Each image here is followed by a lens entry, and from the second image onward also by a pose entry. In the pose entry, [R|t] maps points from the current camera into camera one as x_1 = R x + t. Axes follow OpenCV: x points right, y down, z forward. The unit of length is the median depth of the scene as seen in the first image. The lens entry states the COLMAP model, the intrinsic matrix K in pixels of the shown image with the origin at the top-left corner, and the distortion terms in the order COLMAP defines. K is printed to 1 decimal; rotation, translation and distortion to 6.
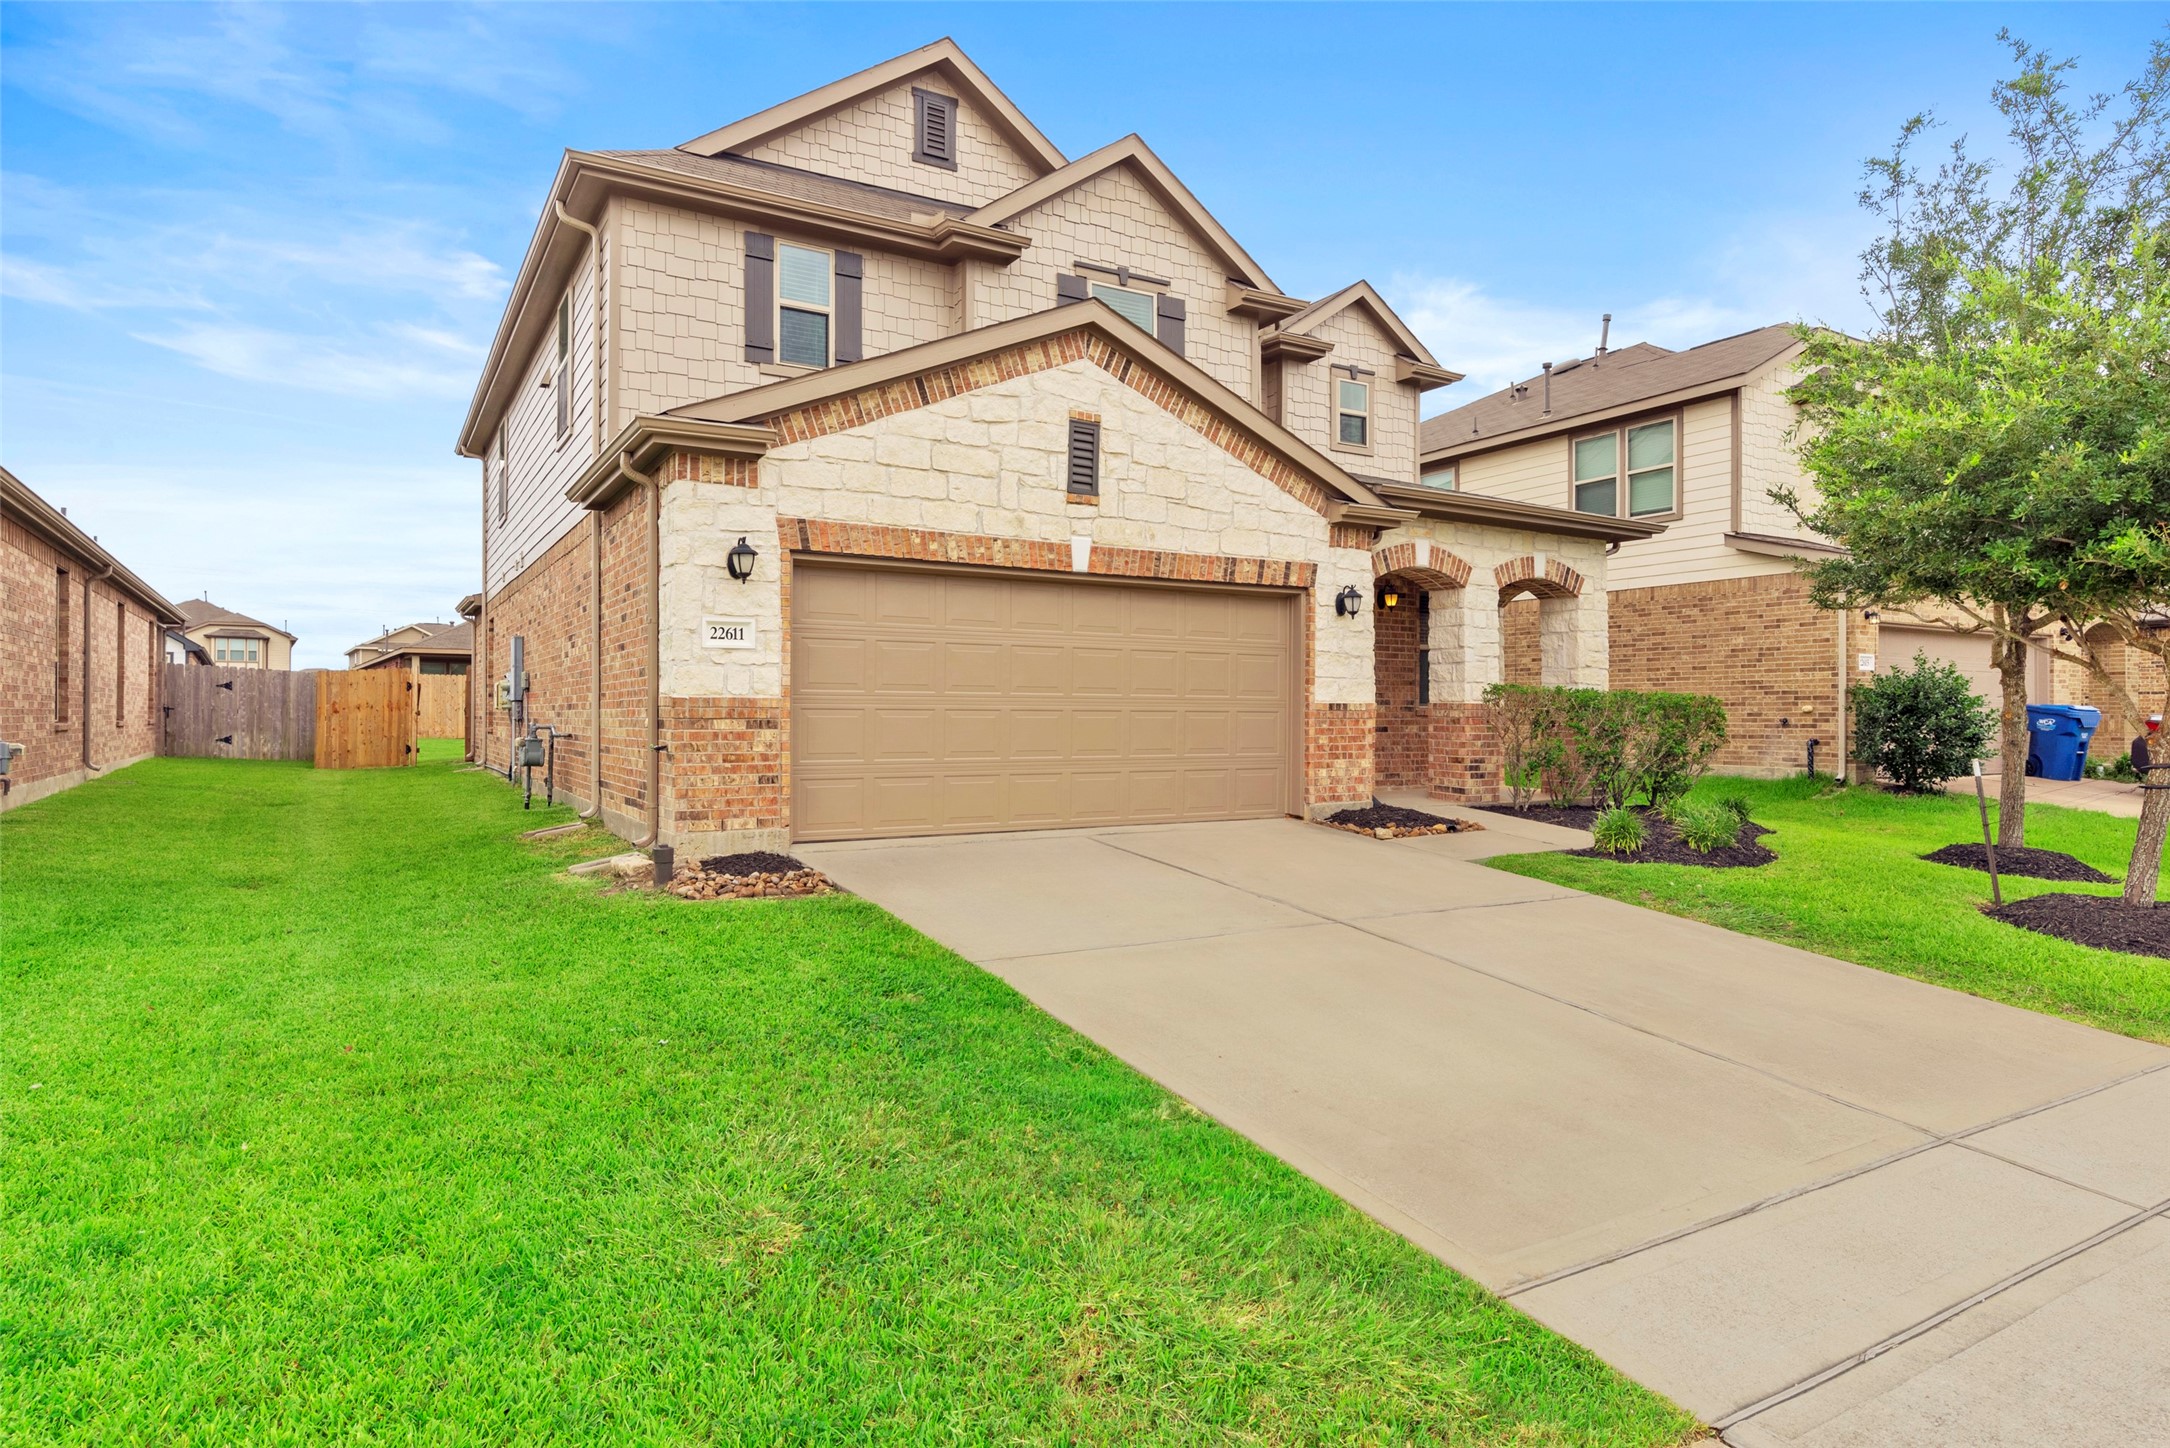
lens RADIAL K [[1210.2, 0, 1095.6], [0, 1210.2, 705.8], [0, 0, 1]] dist [-0.004027, 0.000569]
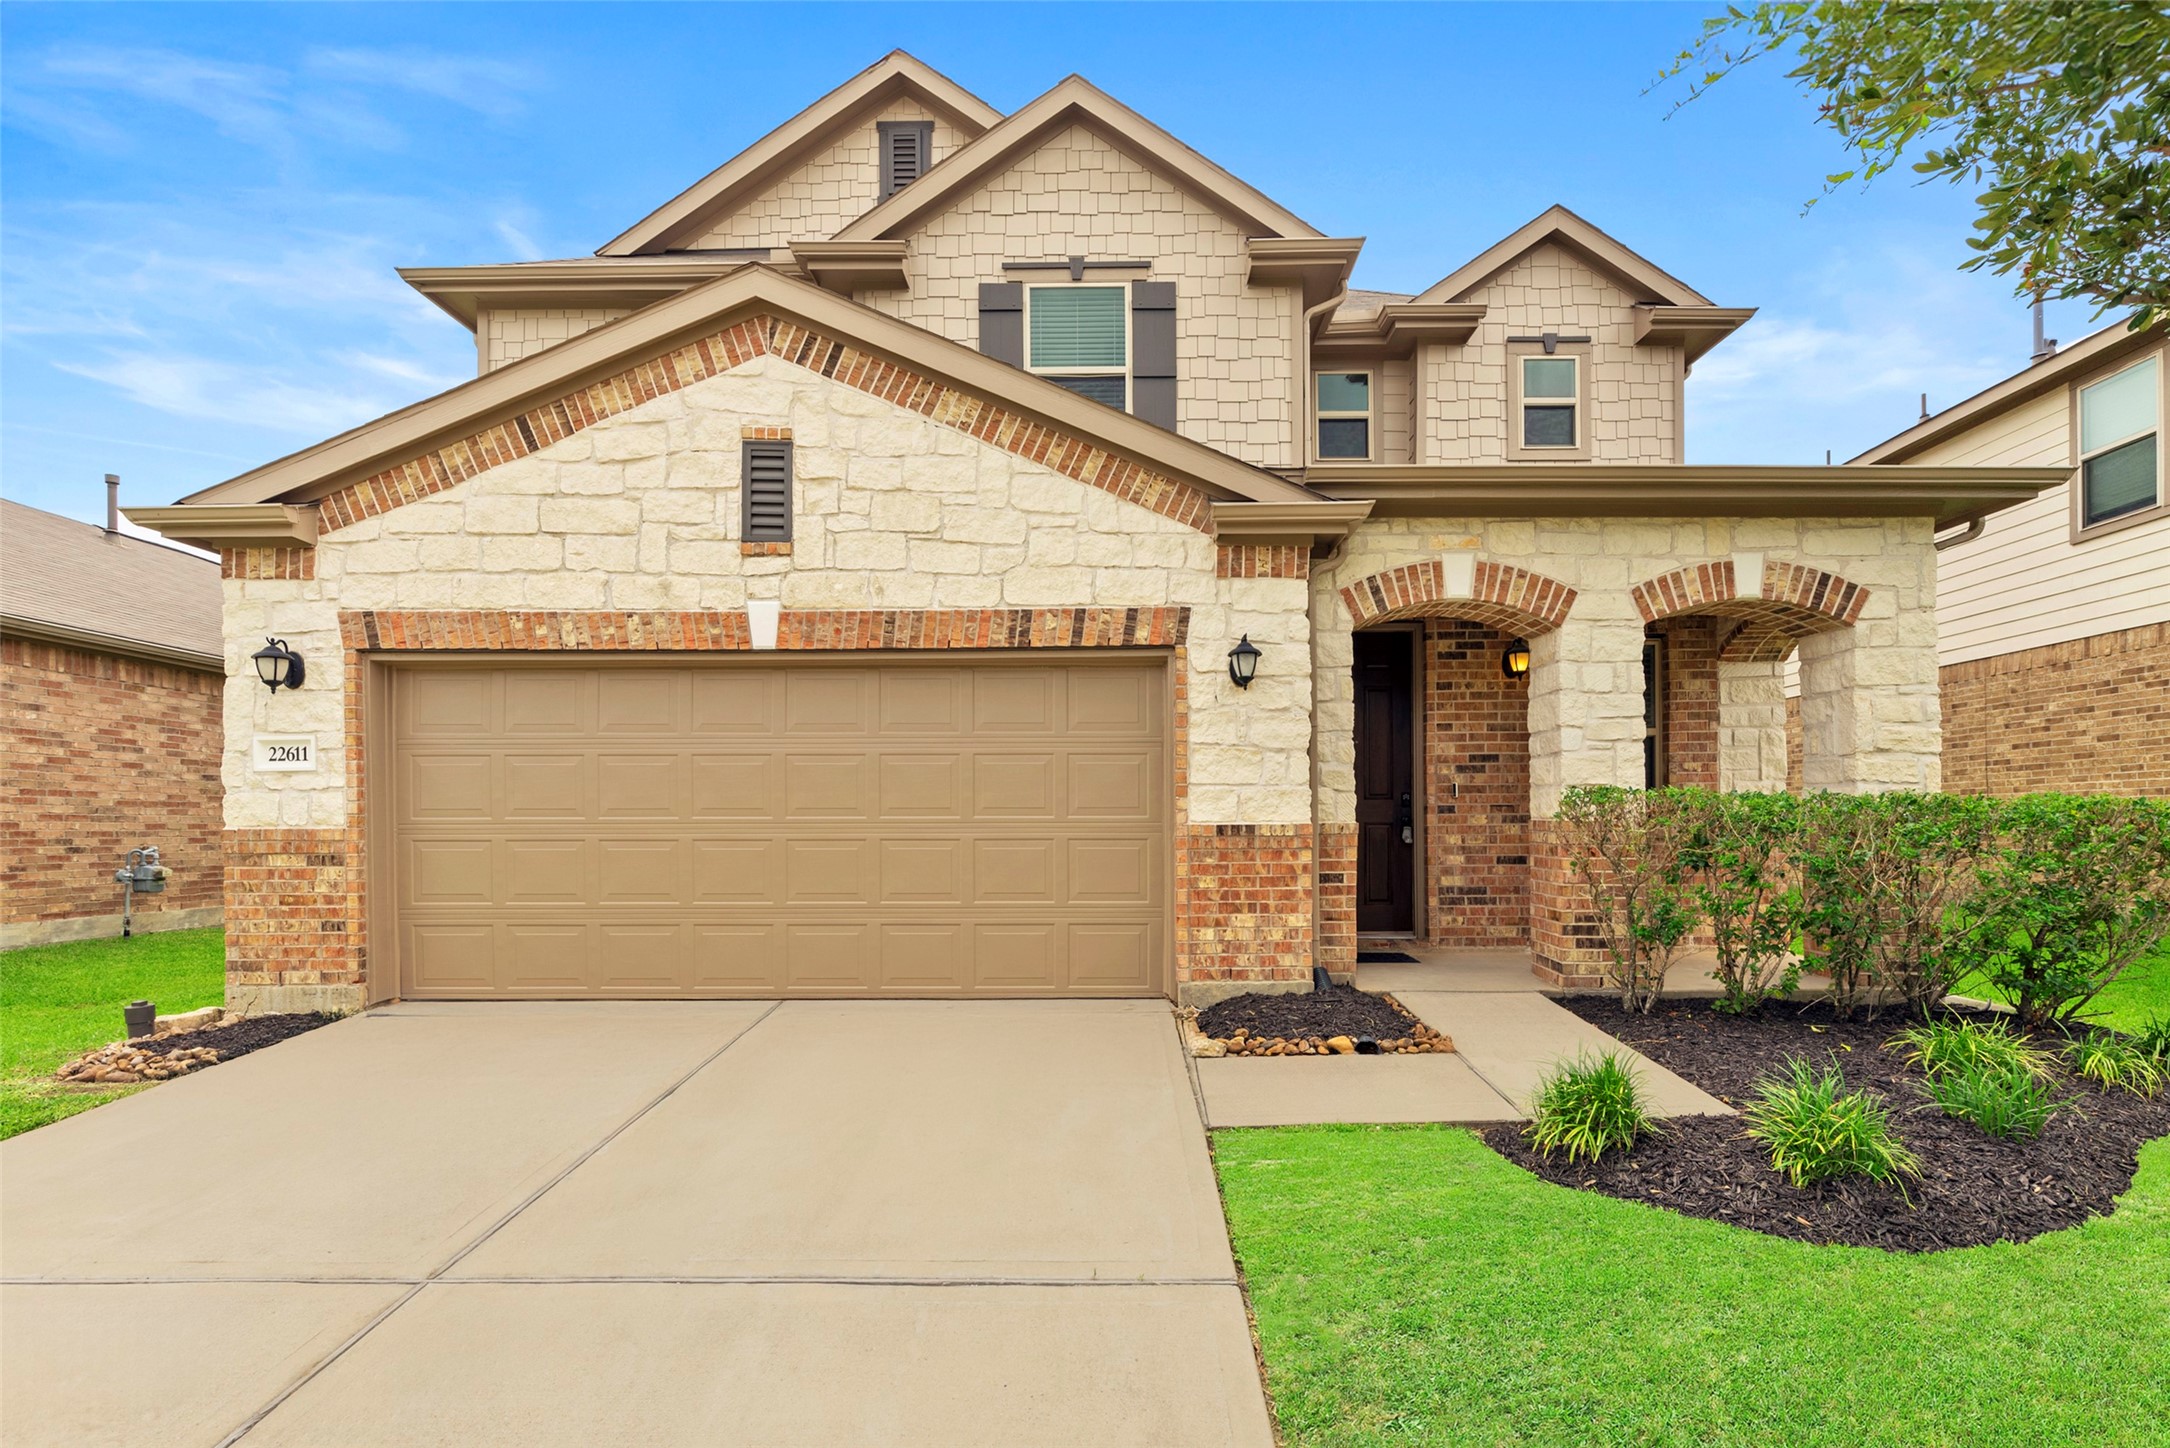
lens RADIAL K [[1027.6, 0, 1110.0], [0, 1027.6, 824.4], [0, 0, 1]] dist [-0.002218, 0.001284]
pose [[0.855072, -0.007895, -0.518450, 0.429144], [0.010376, 0.999944, 0.001886, -0.004137], [0.518406, -0.006992, 0.855106, 0.515032]]
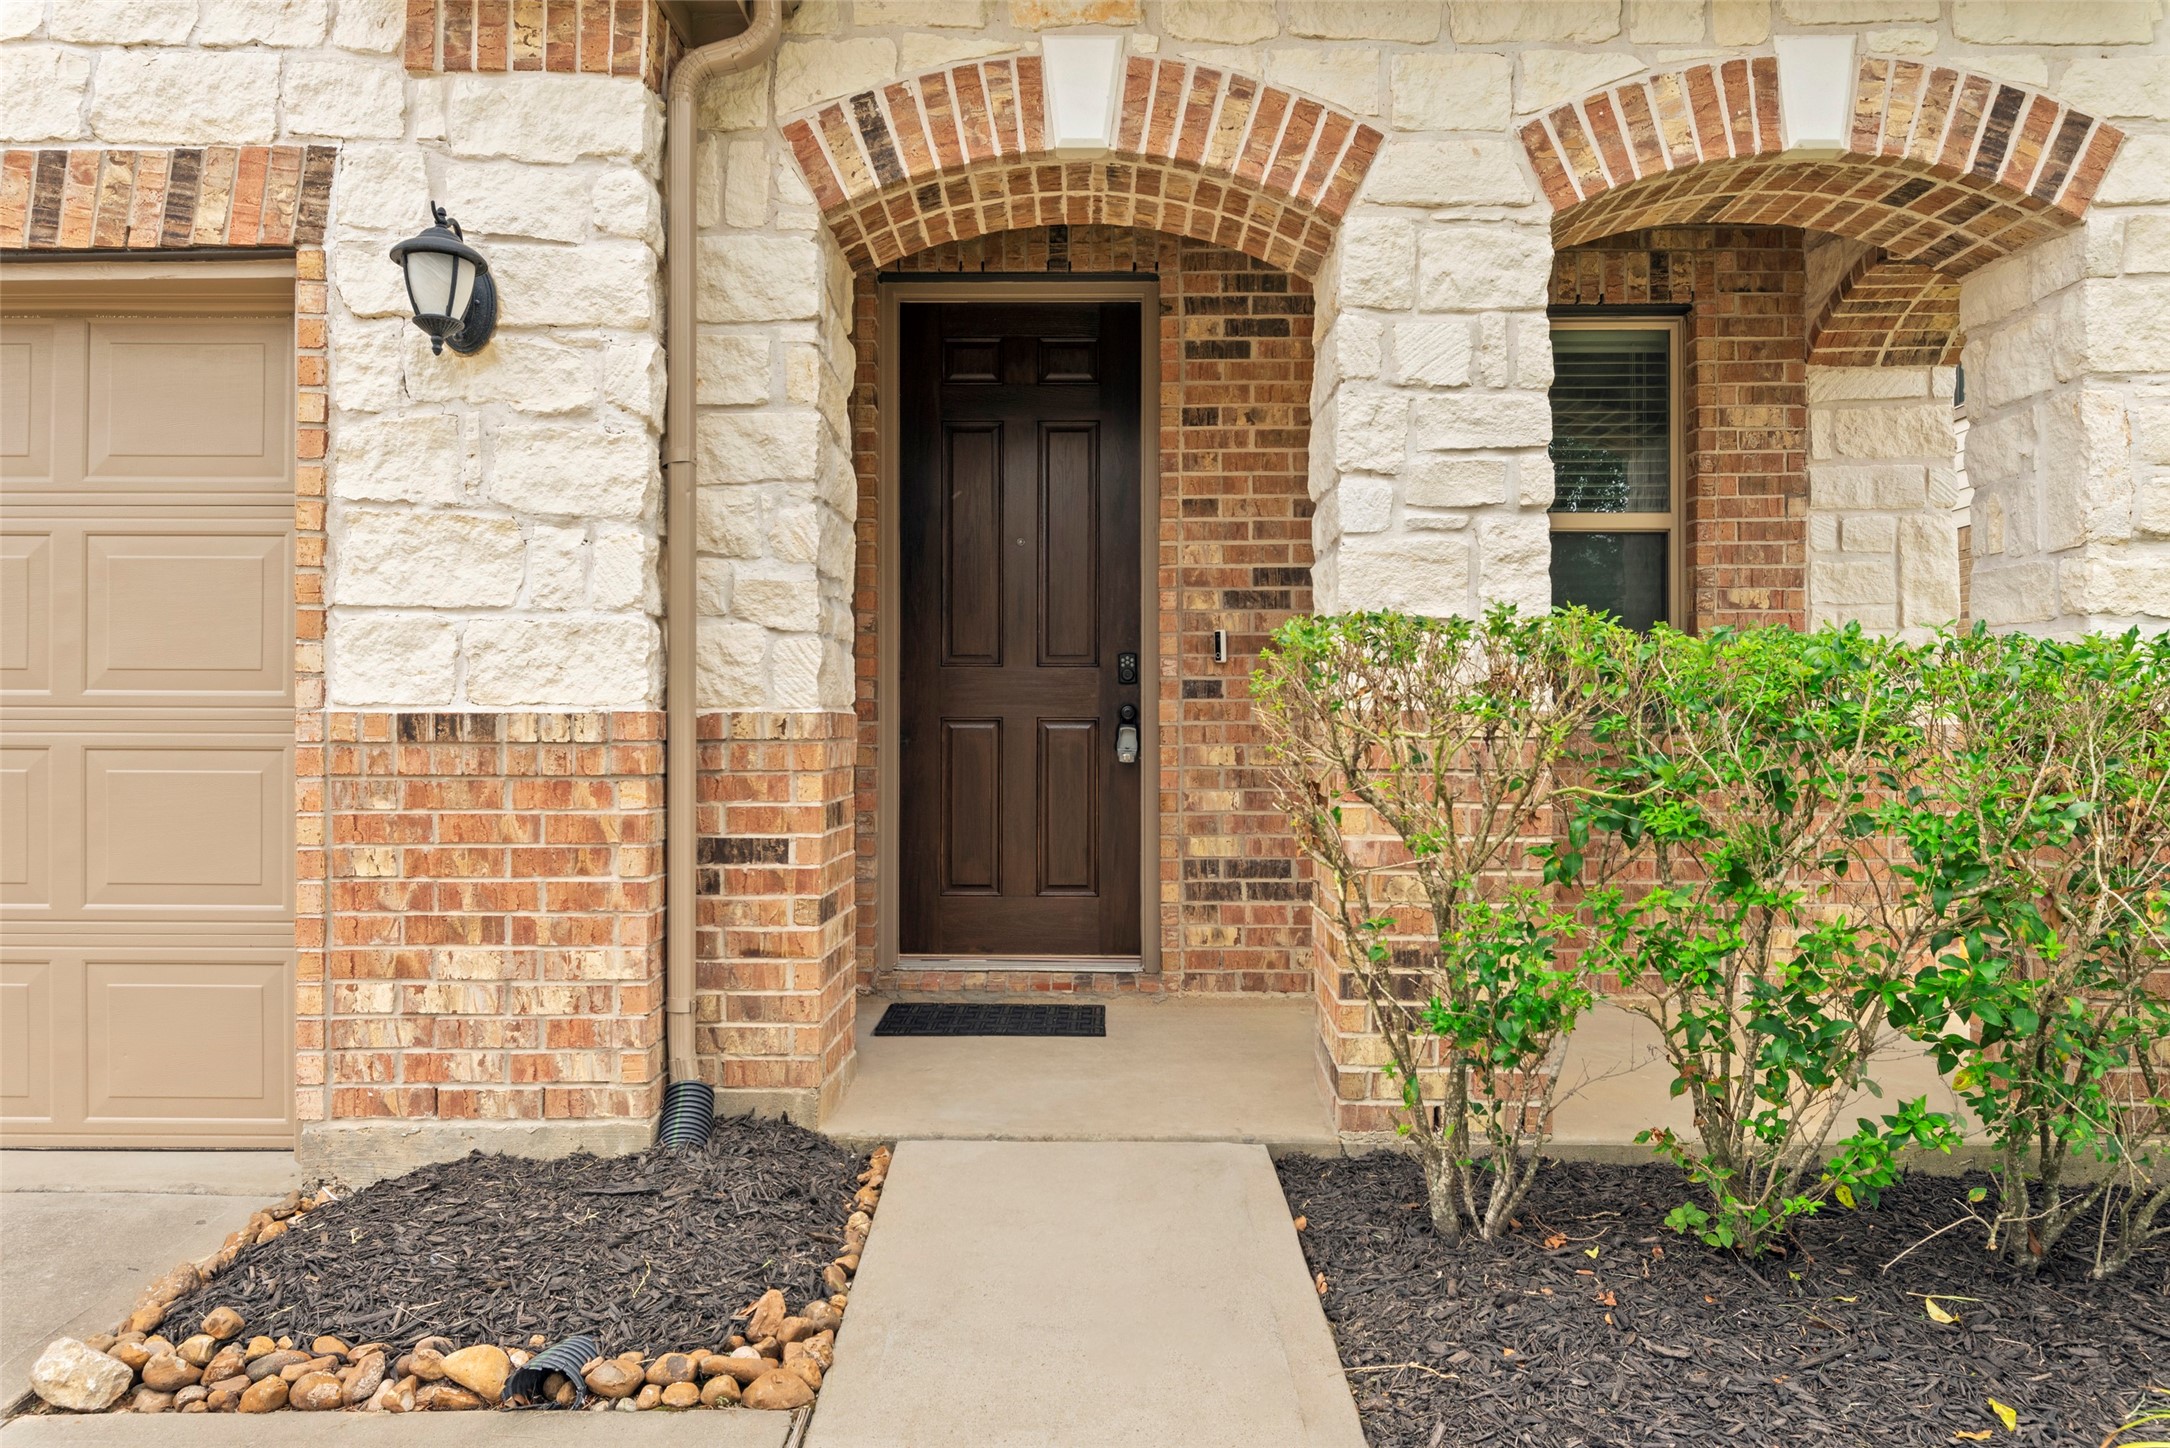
lens RADIAL K [[1486.8, 0, 1071.0], [0, 1486.8, 724.0], [0, 0, 1]] dist [-0.005615, 0.002276]
pose [[0.848843, -0.004380, -0.528627, 0.470955], [0.003829, 0.999990, -0.002139, 0.001139], [0.528631, -0.000208, 0.848852, 0.826205]]
